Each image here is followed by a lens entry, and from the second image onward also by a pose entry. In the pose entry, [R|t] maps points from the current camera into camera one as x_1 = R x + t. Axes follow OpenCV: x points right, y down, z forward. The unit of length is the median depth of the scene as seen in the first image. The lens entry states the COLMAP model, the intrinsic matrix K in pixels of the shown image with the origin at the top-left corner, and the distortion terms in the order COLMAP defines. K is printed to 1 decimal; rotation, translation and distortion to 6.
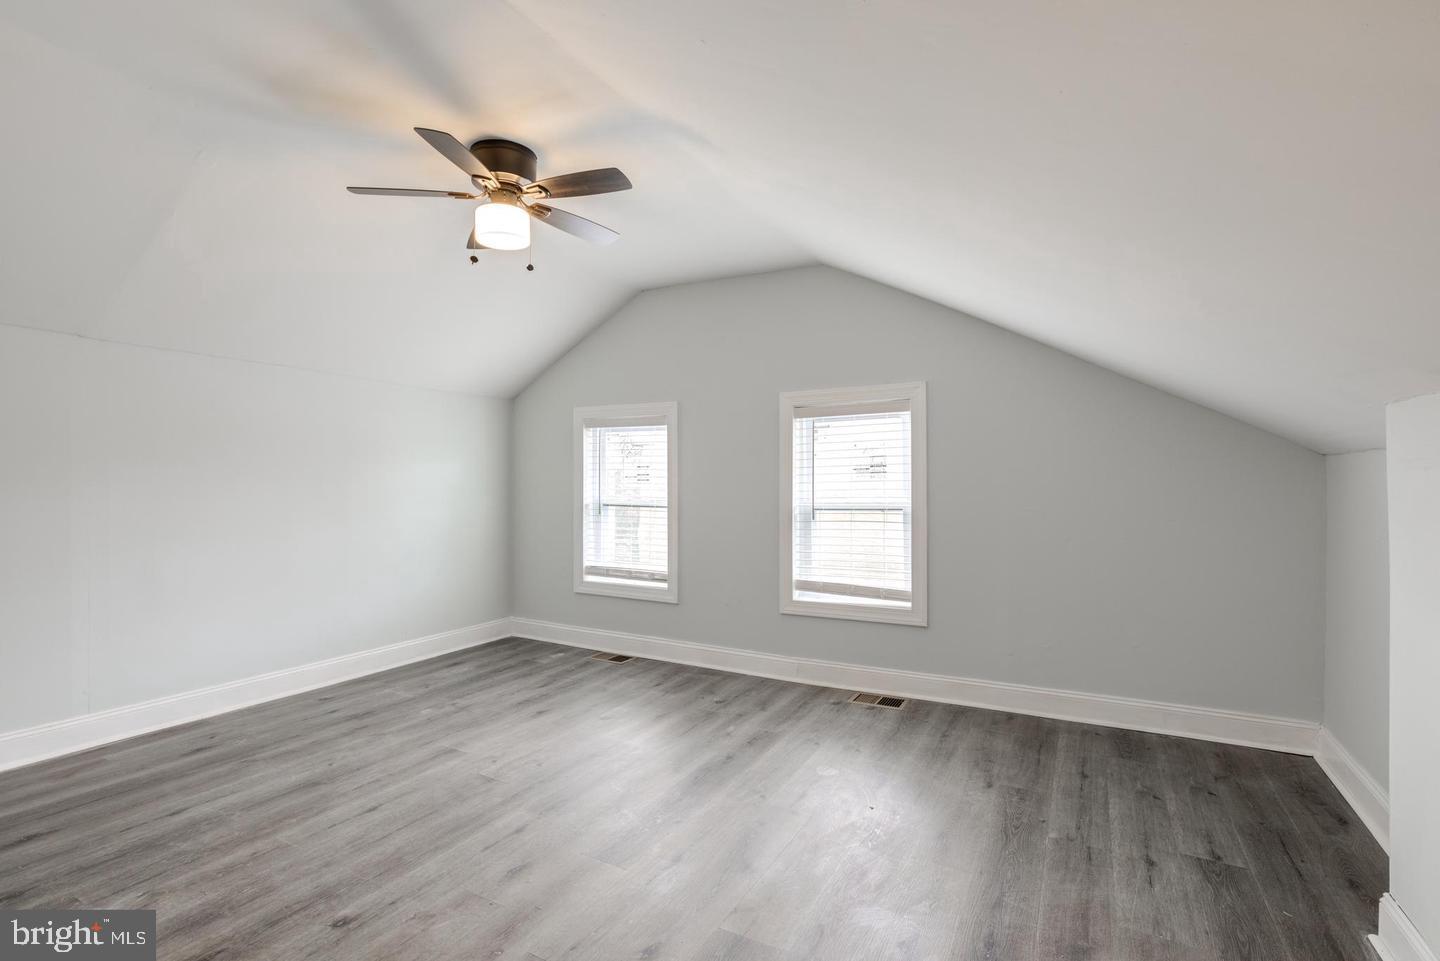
lens RADIAL K [[665.0, 0, 720.2], [0, 665.0, 484.3], [0, 0, 1]] dist [-0.000777, 0.001916]
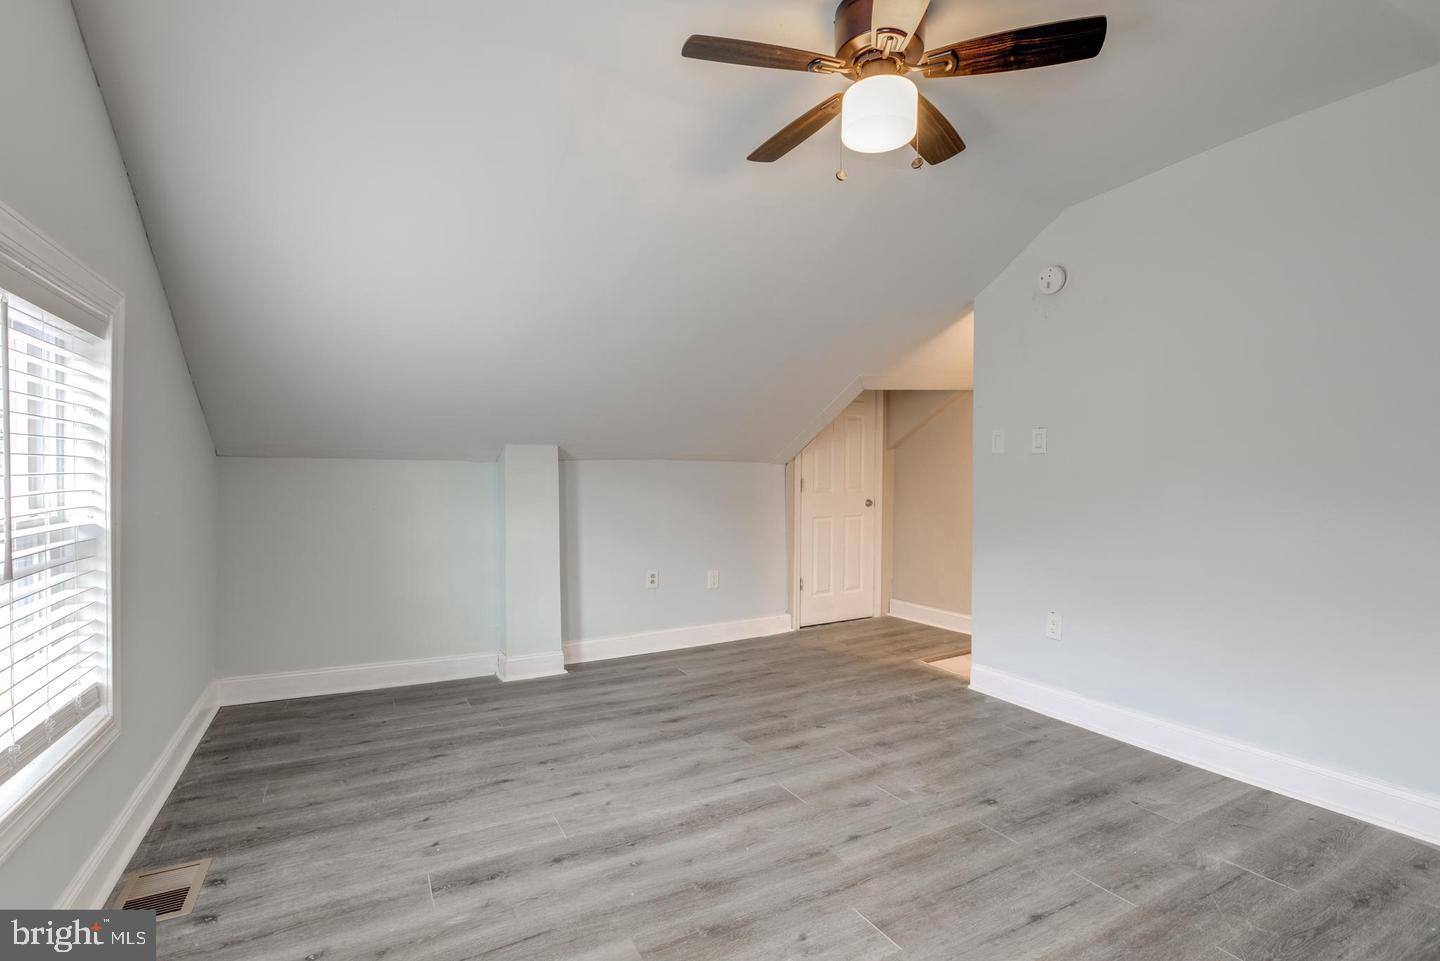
lens RADIAL K [[665.0, 0, 721.9], [0, 665.0, 481.8], [0, 0, 1]] dist [-0.000777, 0.001916]
pose [[-0.836888, -0.000372, 0.547374, -0.657375], [0.001295, 0.999996, 0.002660, 0.000658], [-0.547373, 0.002935, -0.836884, 1.875203]]
